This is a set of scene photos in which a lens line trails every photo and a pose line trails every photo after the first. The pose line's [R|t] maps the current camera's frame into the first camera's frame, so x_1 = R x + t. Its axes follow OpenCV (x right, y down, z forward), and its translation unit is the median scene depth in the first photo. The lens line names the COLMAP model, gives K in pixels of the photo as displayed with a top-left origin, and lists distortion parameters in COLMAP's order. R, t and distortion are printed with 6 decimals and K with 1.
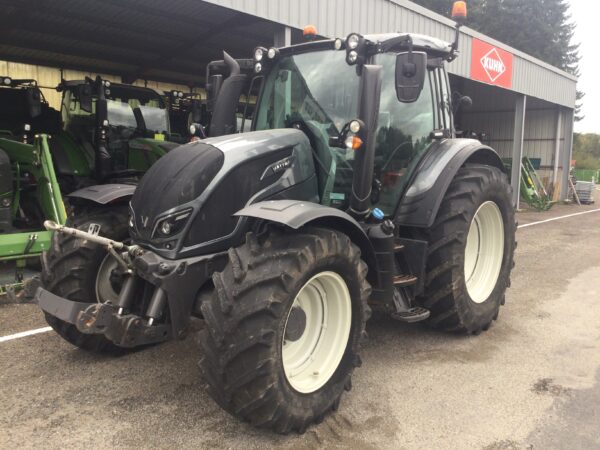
lens RADIAL K [[537.2, 0, 300.0], [0, 537.2, 225.0], [0, 0, 1]] dist [-0.002370, -0.004892]
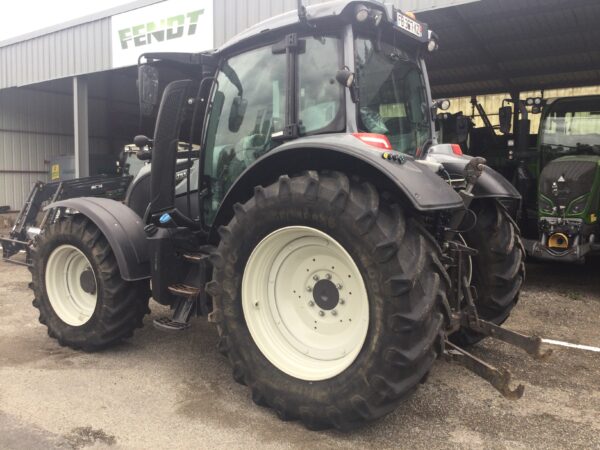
lens RADIAL K [[537.2, 0, 300.0], [0, 537.2, 225.0], [0, 0, 1]] dist [-0.002370, -0.004892]
pose [[0.105574, 0.068073, -0.992079, 1.254300], [-0.125934, 0.990537, 0.054565, -0.102256], [0.986405, 0.119176, 0.113147, 1.154353]]
